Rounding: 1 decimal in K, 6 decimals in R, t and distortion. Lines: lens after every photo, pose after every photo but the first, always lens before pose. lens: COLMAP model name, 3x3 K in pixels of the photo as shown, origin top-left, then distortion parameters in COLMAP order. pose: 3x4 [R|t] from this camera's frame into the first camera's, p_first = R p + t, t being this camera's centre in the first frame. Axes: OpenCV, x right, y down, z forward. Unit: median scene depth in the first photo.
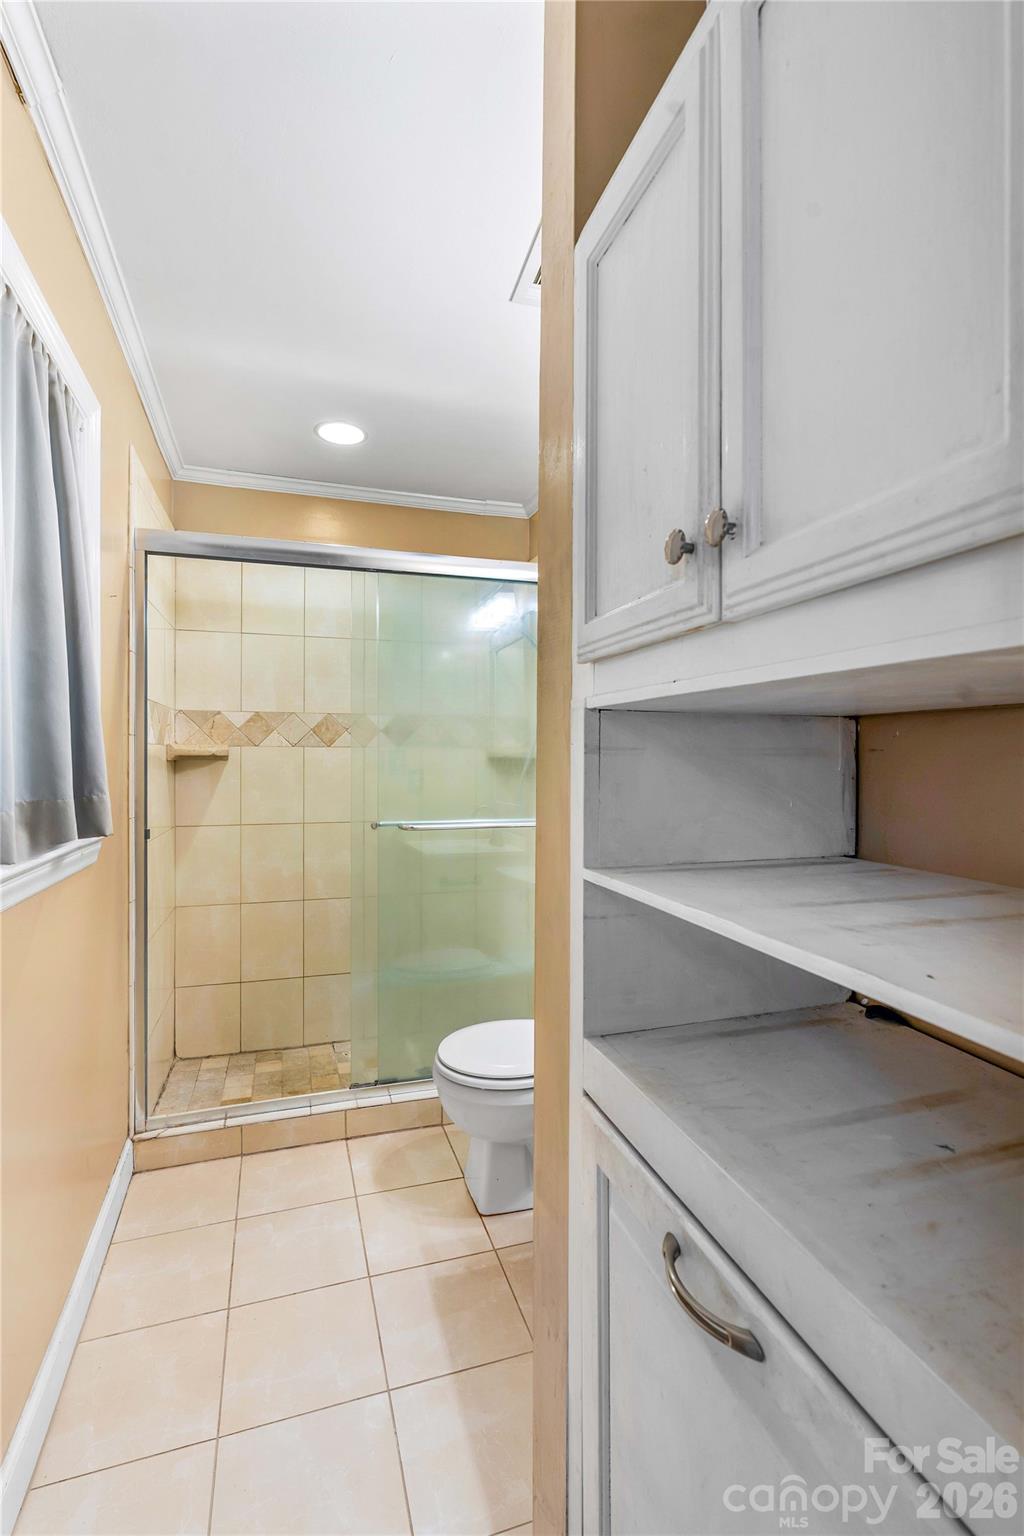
lens RADIAL K [[709.6, 0, 518.3], [0, 709.6, 766.1], [0, 0, 1]] dist [0.000729, -0.000567]
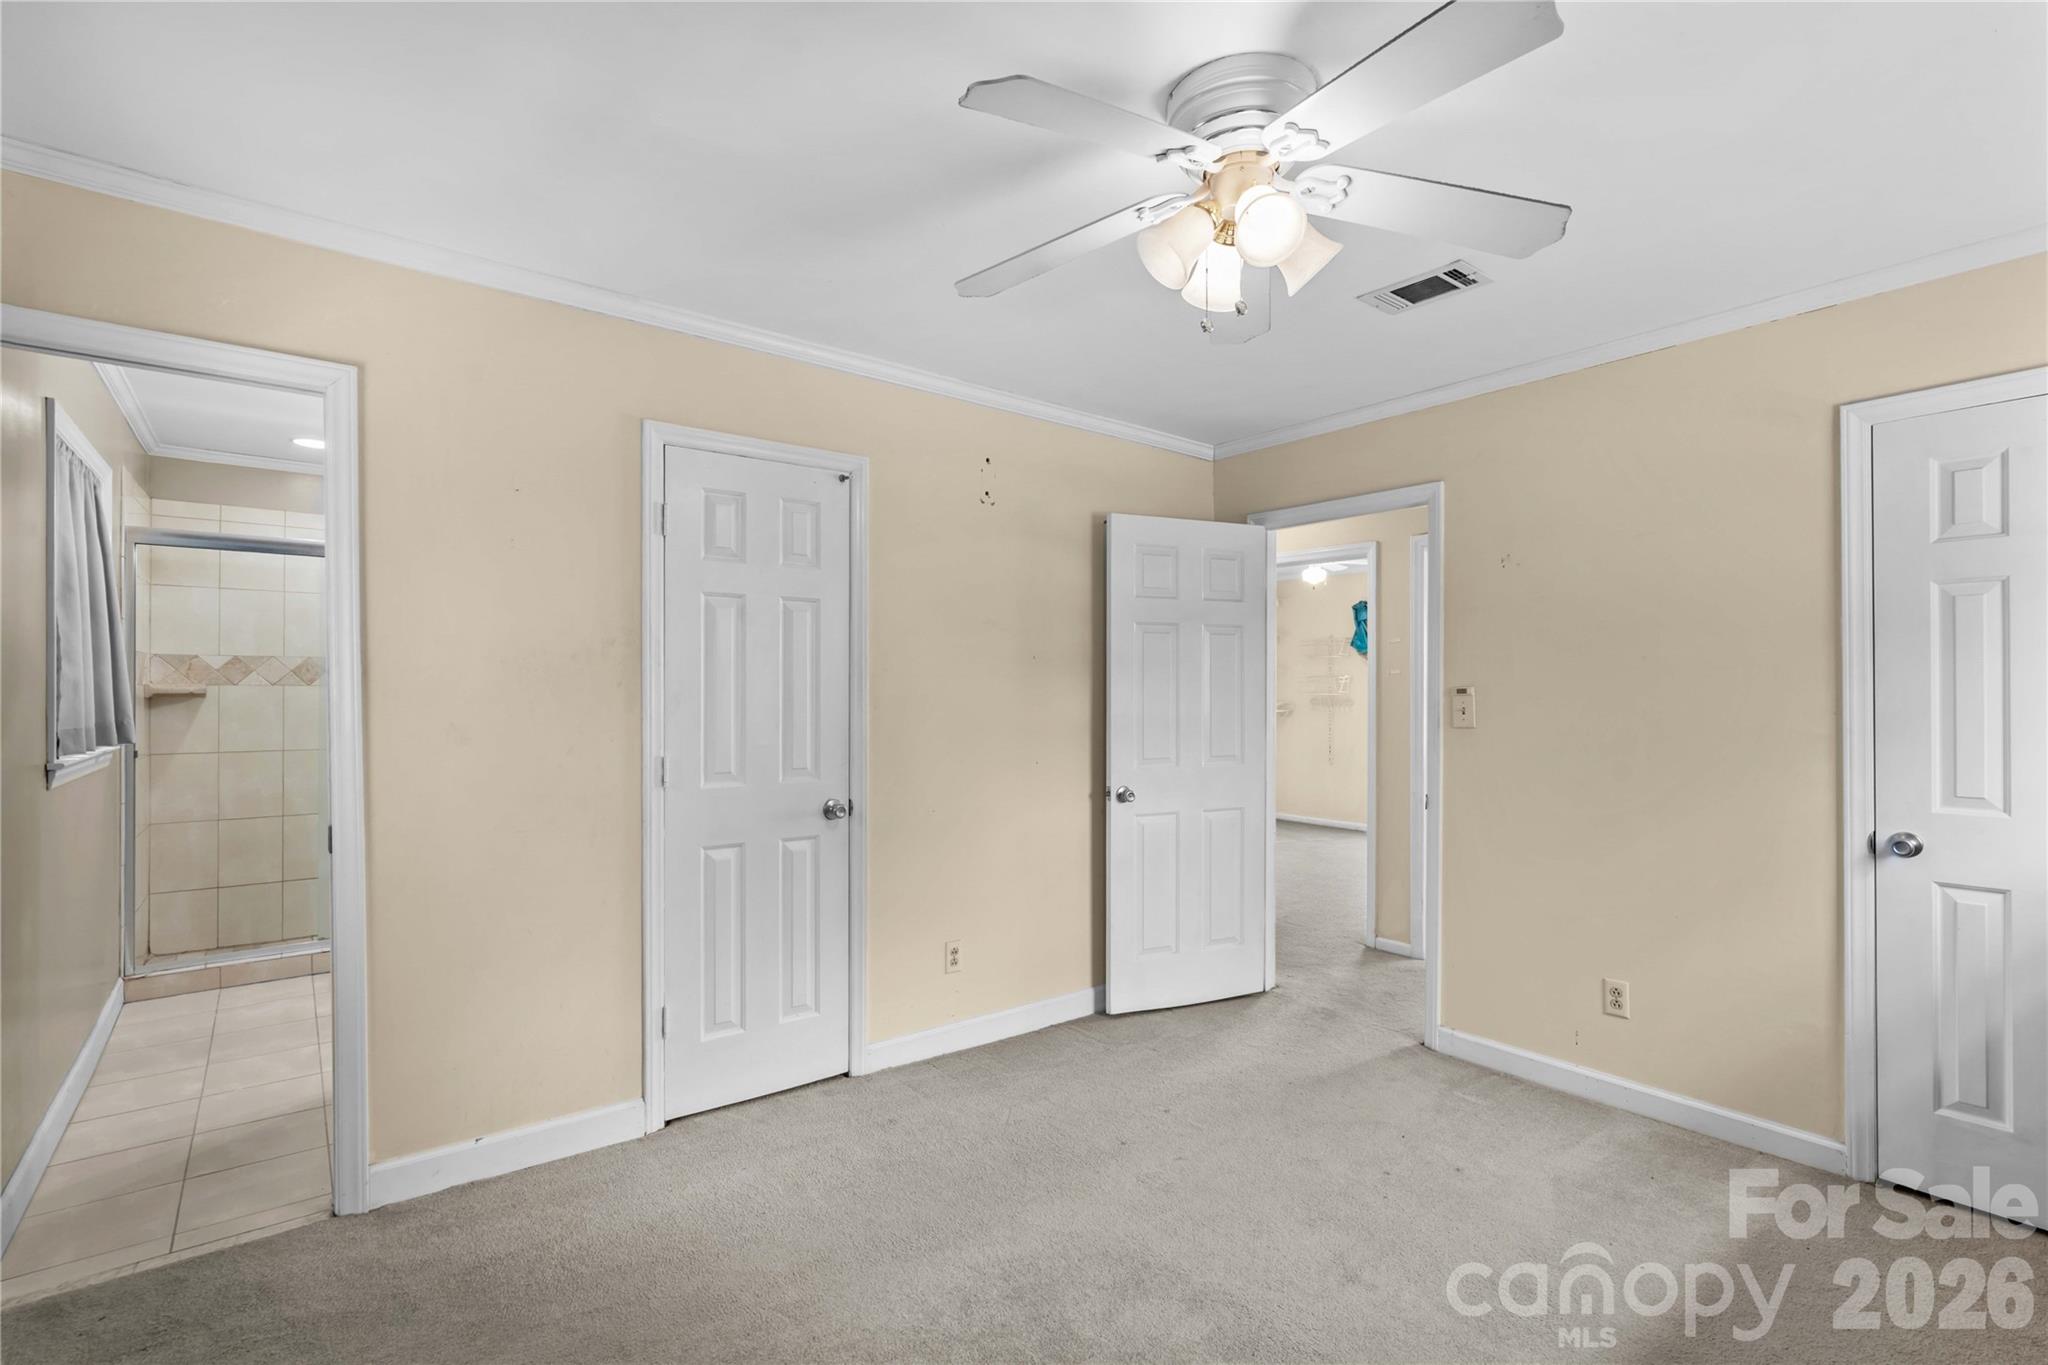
lens RADIAL K [[946.1, 0, 991.4], [0, 946.1, 686.4], [0, 0, 1]] dist [0.000729, -0.000567]
pose [[0.950412, -0.000584, 0.310993, 0.335019], [0.003731, 0.999948, -0.009524, -0.006861], [-0.310971, 0.010212, 0.950365, -0.881077]]
